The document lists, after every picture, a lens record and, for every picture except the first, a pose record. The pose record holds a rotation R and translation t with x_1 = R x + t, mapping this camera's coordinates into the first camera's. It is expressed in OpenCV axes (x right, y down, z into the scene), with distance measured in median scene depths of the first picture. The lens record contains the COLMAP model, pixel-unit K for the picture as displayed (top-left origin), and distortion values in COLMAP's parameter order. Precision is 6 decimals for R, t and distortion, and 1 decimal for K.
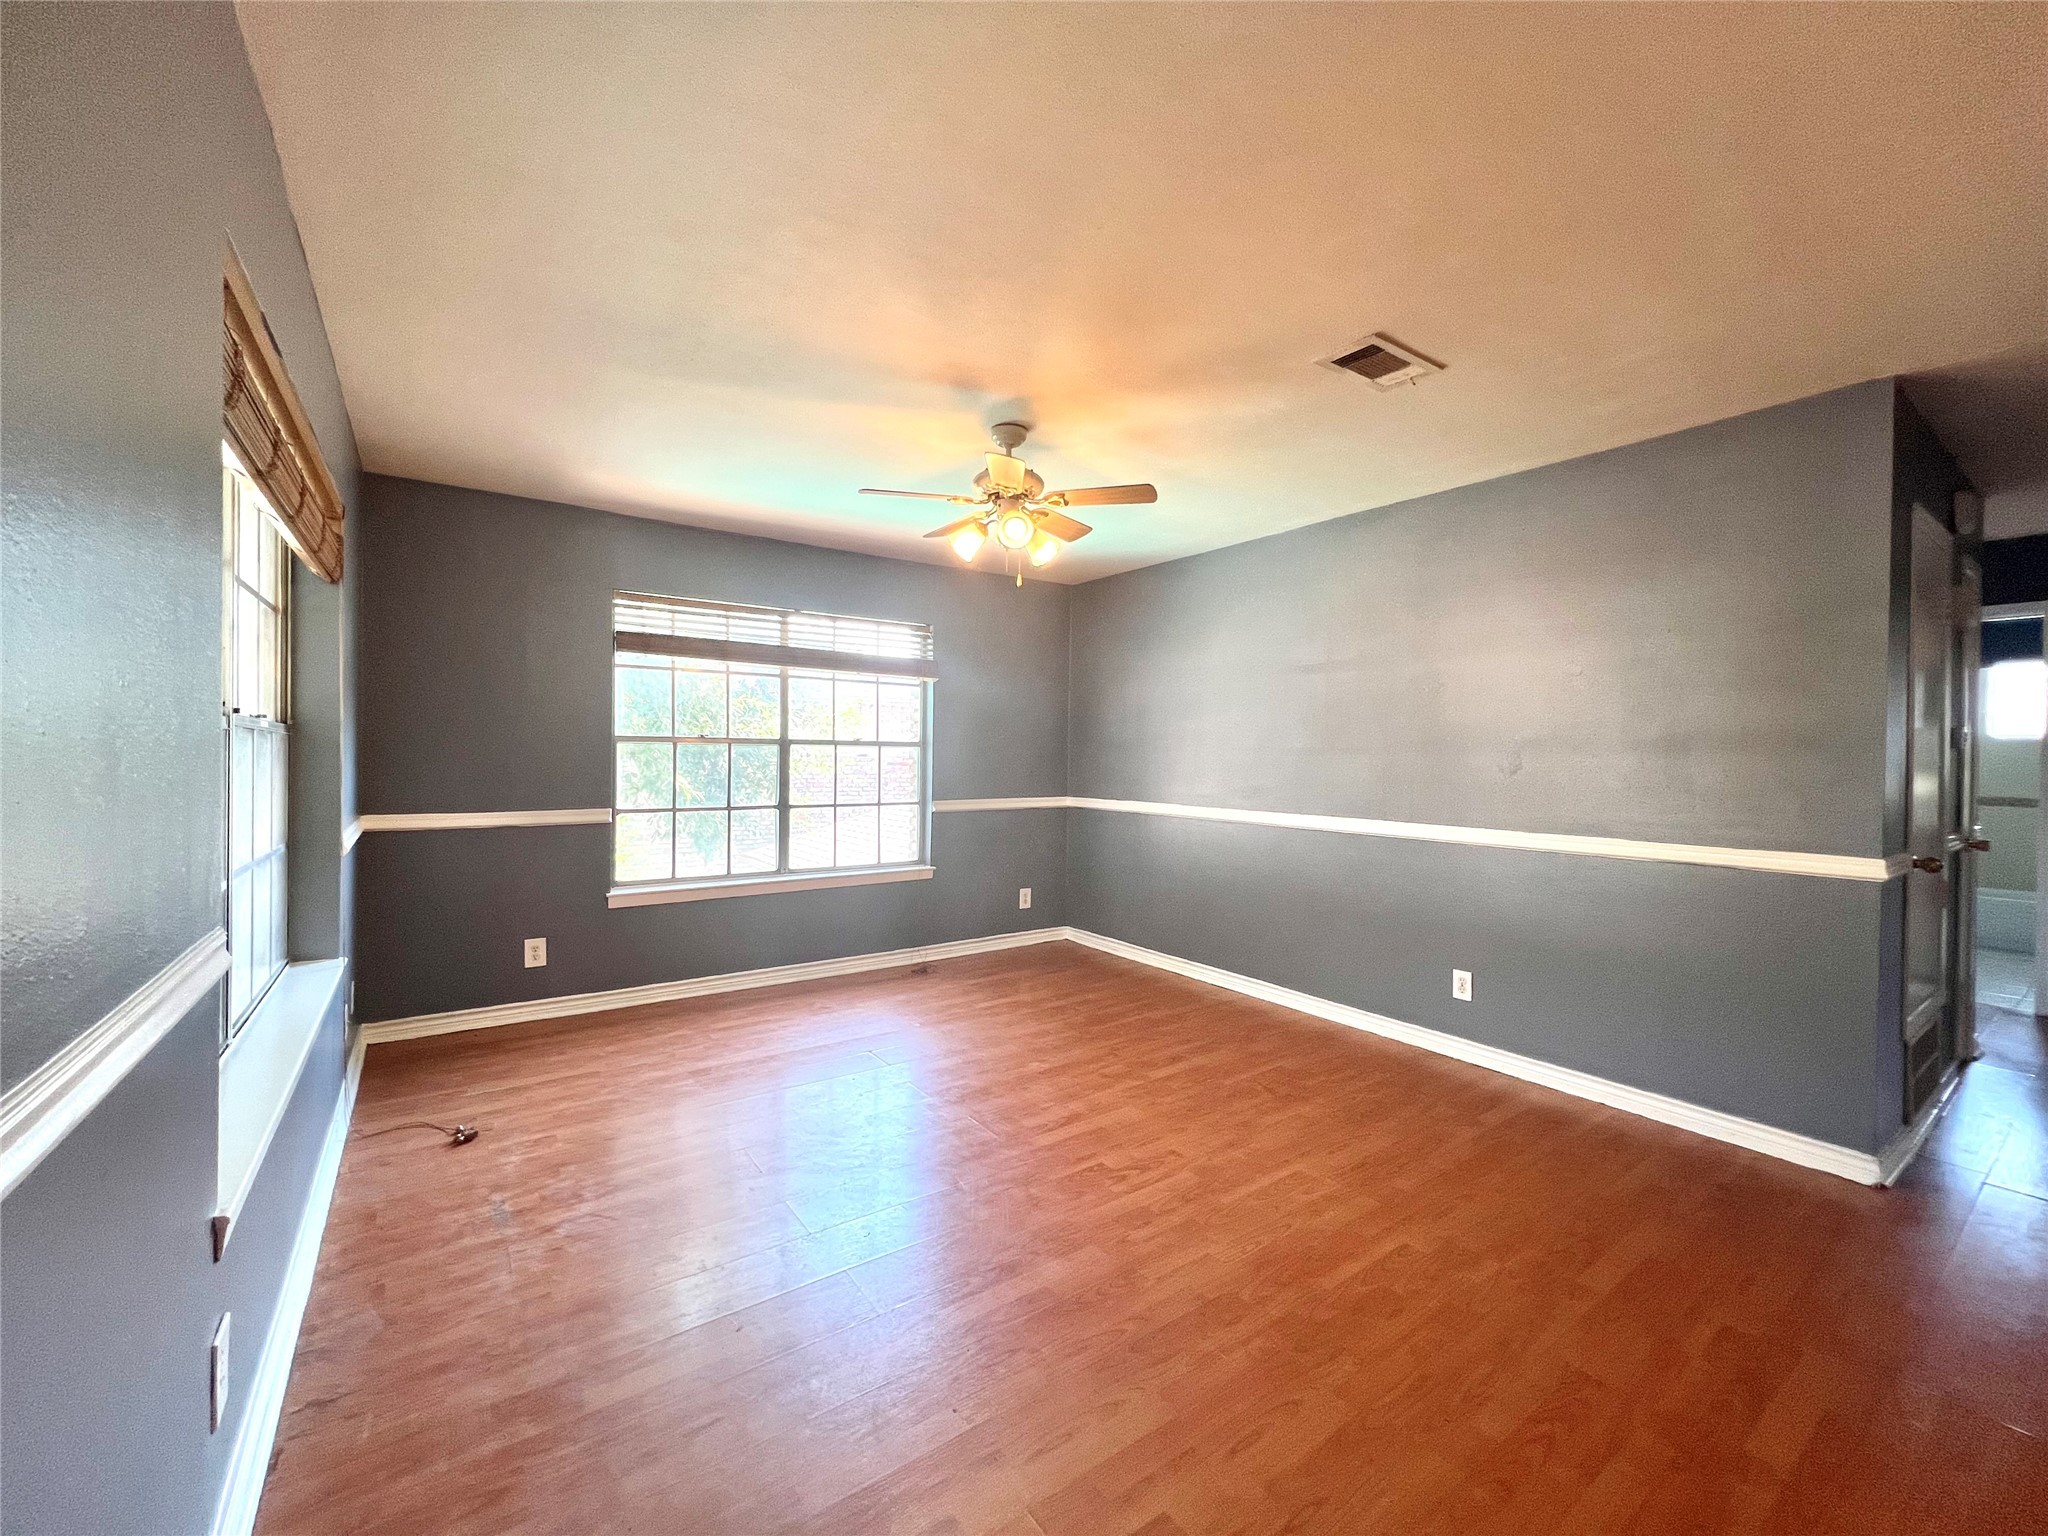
lens RADIAL K [[823.8, 0, 1015.8], [0, 823.8, 760.7], [0, 0, 1]] dist [-0.001240, 0.001294]
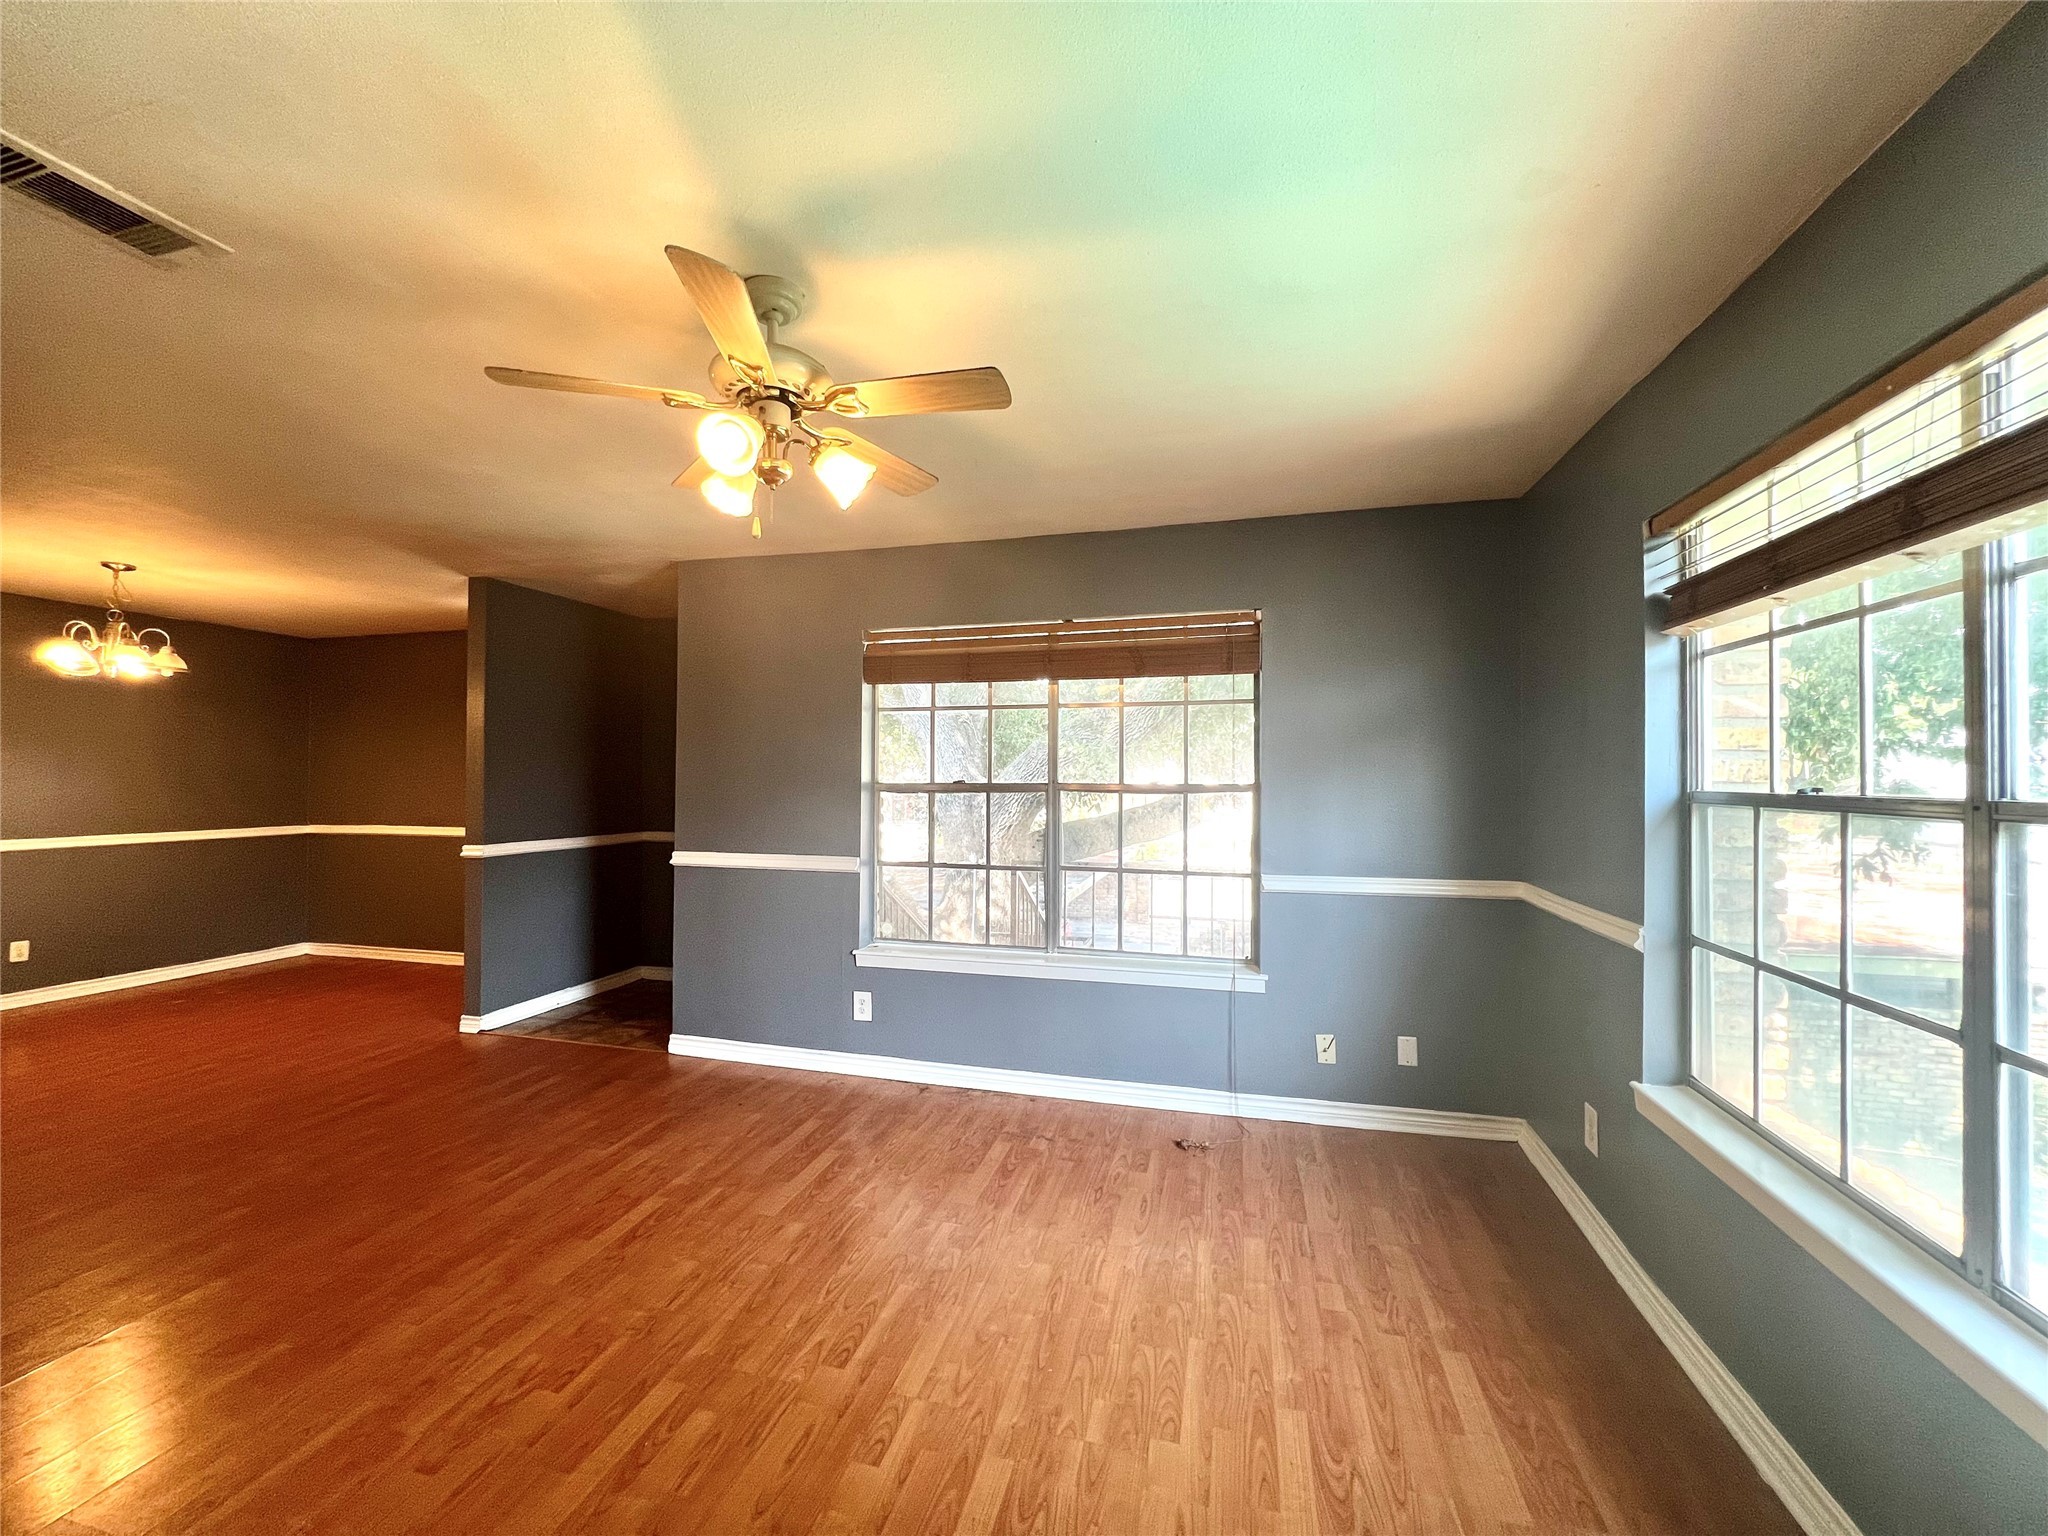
lens RADIAL K [[823.8, 0, 1015.8], [0, 823.8, 760.7], [0, 0, 1]] dist [-0.001240, 0.001294]
pose [[-0.769804, -0.023558, -0.637846, 0.163080], [-0.015785, 0.999716, -0.017872, -0.033023], [0.638085, -0.003690, -0.769957, 1.101285]]
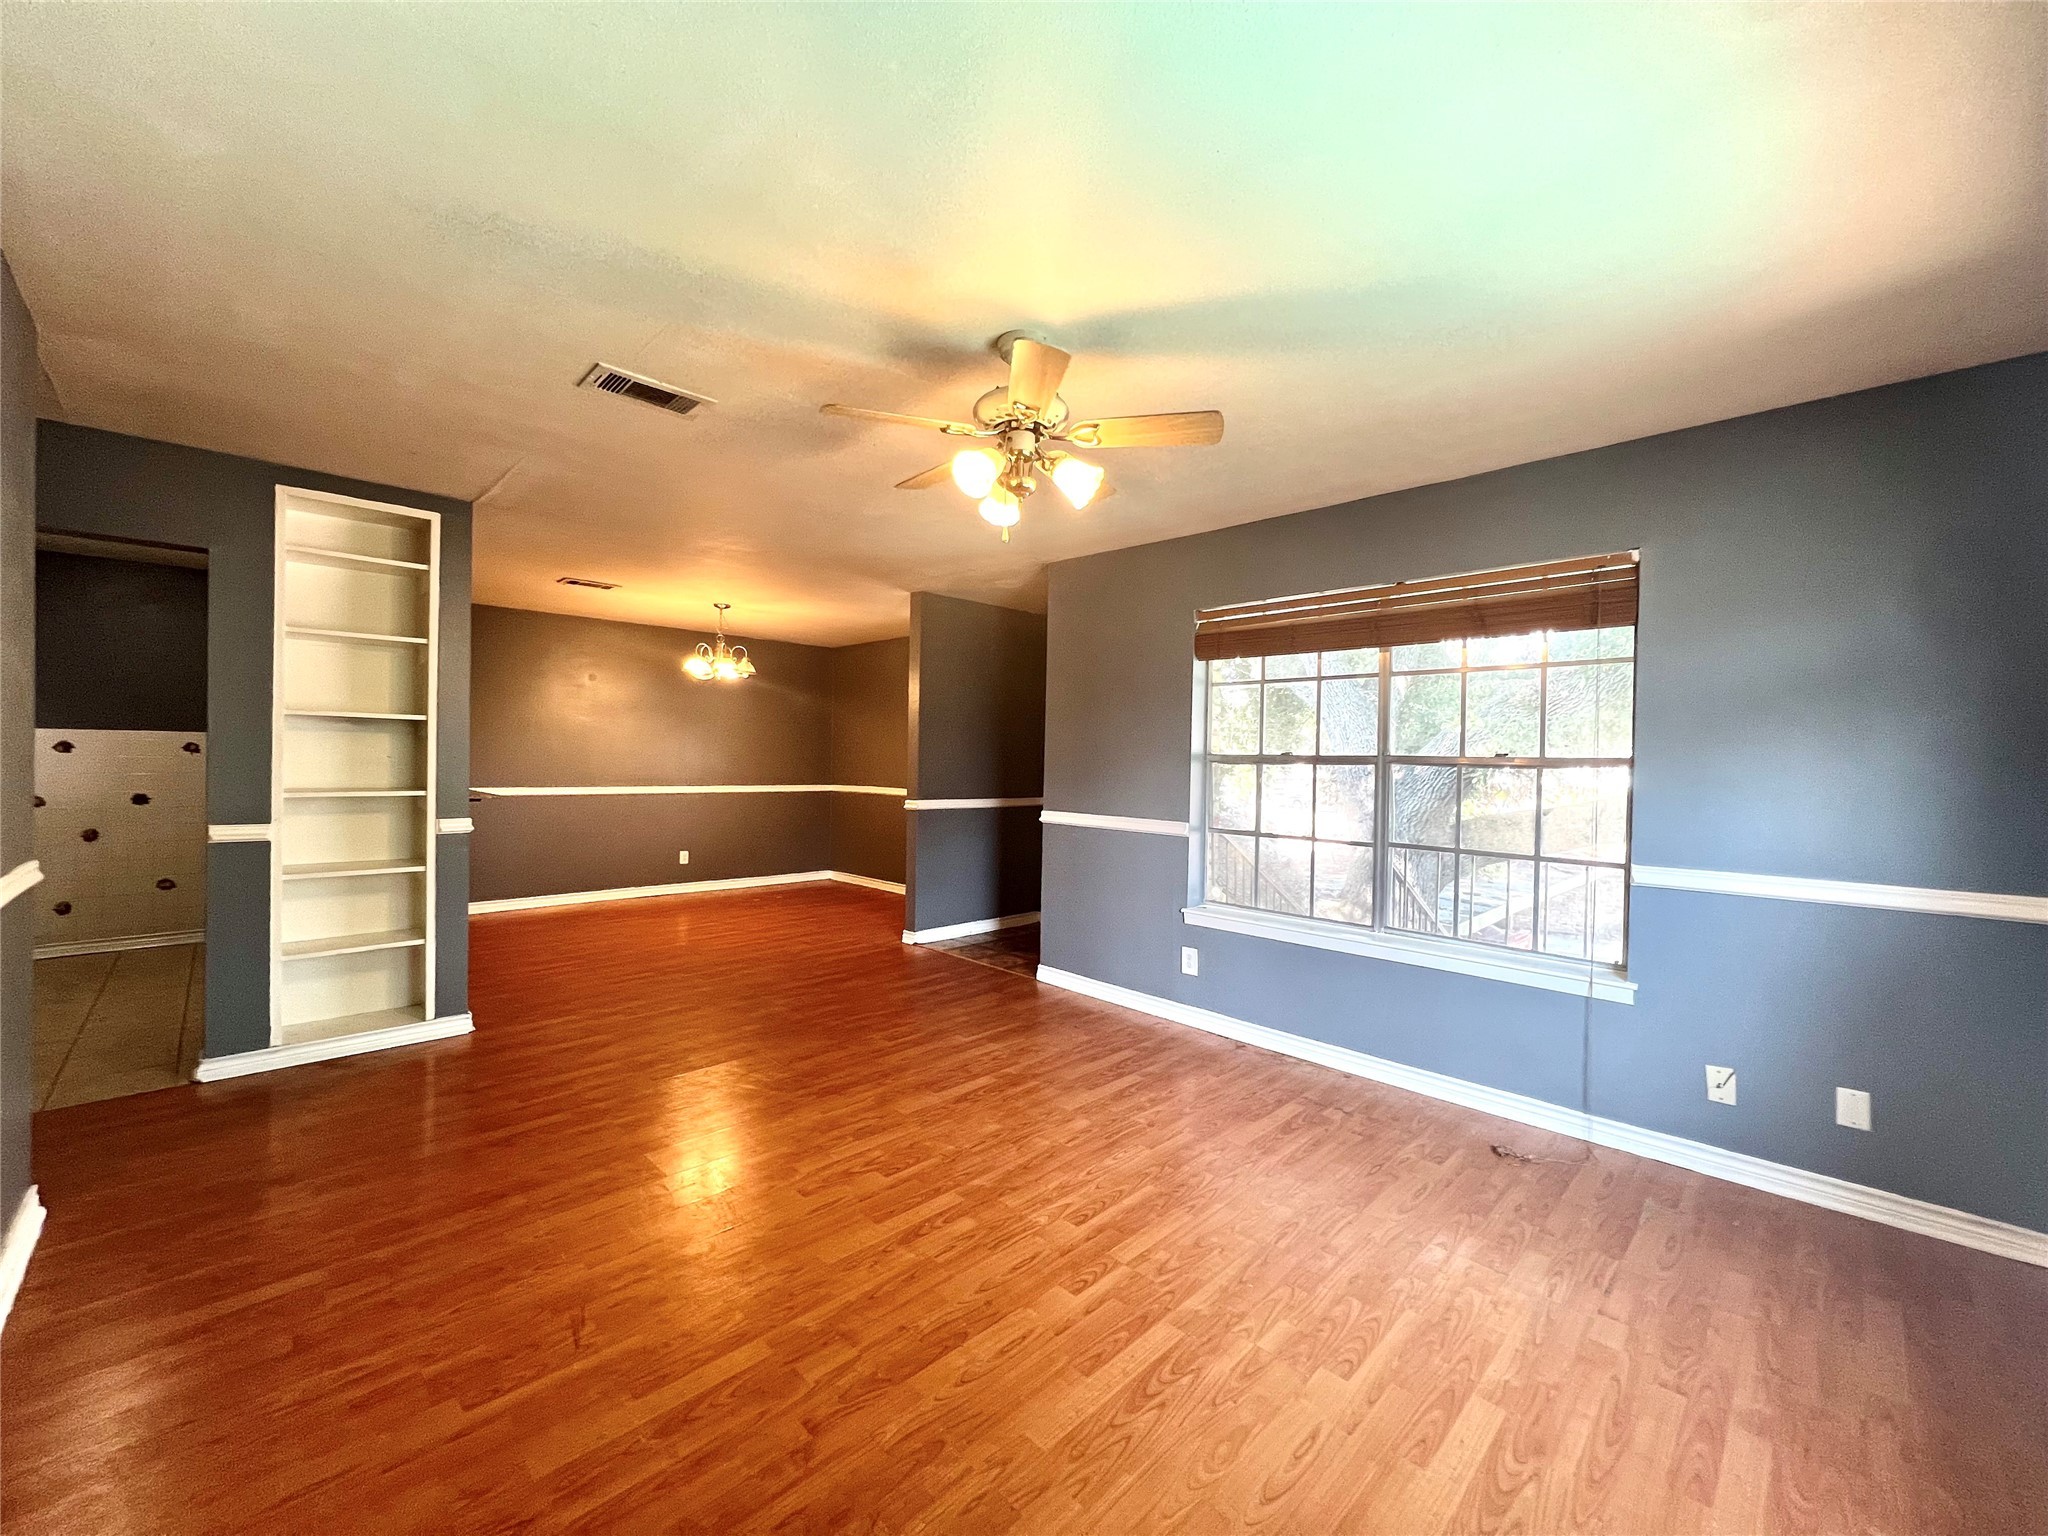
lens RADIAL K [[823.8, 0, 1015.8], [0, 823.8, 760.7], [0, 0, 1]] dist [-0.001240, 0.001294]
pose [[-0.986458, -0.027053, -0.161769, 0.075830], [-0.029277, 0.999507, 0.011383, -0.018519], [0.161381, 0.015965, -0.986763, 1.217886]]
